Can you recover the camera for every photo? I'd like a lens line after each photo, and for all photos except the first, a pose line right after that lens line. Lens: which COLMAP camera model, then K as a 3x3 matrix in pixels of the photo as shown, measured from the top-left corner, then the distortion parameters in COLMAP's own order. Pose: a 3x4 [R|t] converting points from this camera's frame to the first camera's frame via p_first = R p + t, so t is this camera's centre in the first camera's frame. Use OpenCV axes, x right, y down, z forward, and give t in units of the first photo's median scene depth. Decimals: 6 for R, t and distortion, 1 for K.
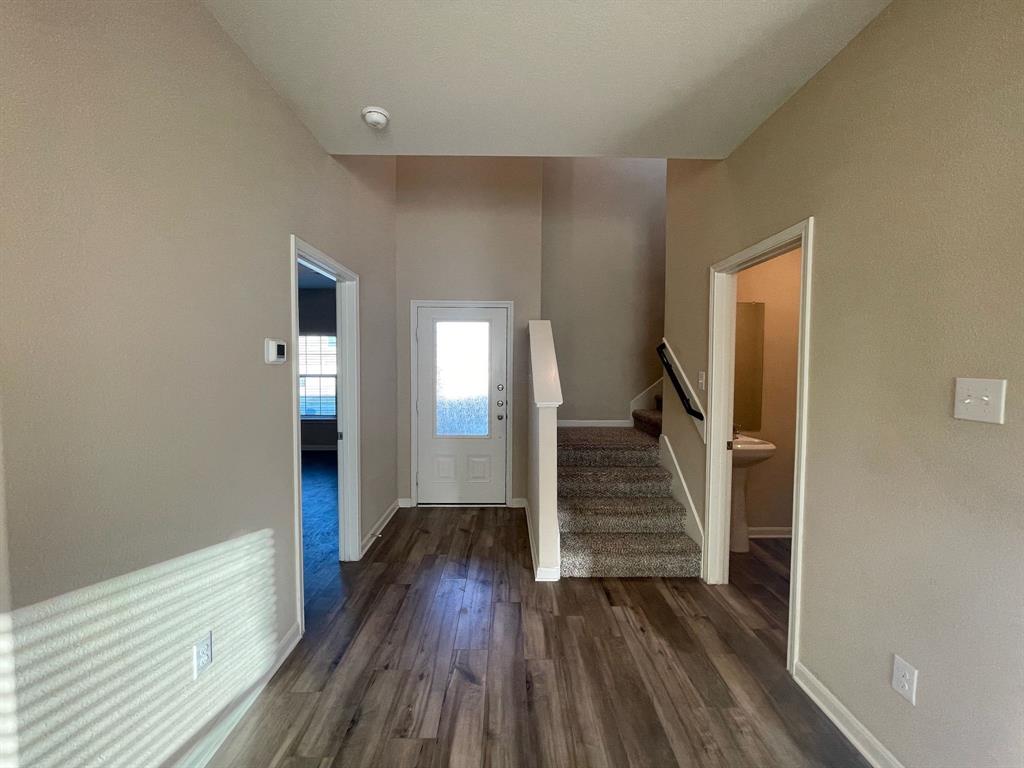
lens RADIAL K [[413.6, 0, 512.0], [0, 413.6, 384.0], [0, 0, 1]] dist [-0.001345, 0.000053]
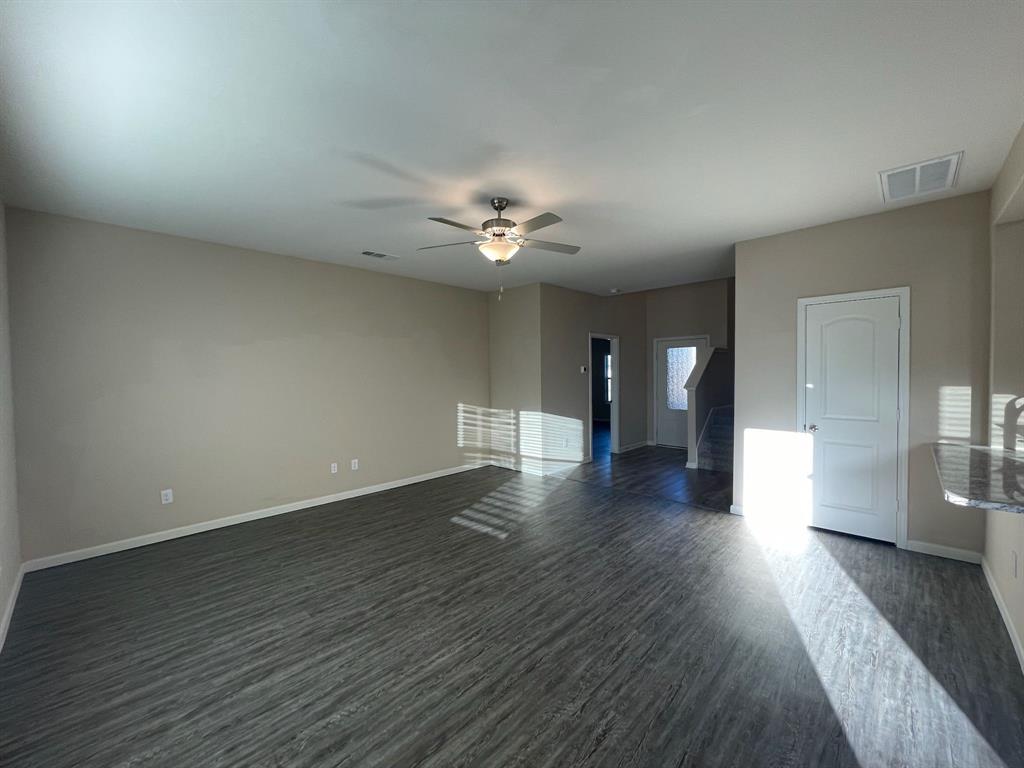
lens RADIAL K [[413.6, 0, 512.0], [0, 413.6, 384.0], [0, 0, 1]] dist [-0.001345, 0.000053]
pose [[0.716882, 0.000890, -0.697194, 0.920205], [-0.010332, 0.999903, -0.009348, 0.052214], [0.697118, 0.013905, 0.716821, -1.239073]]
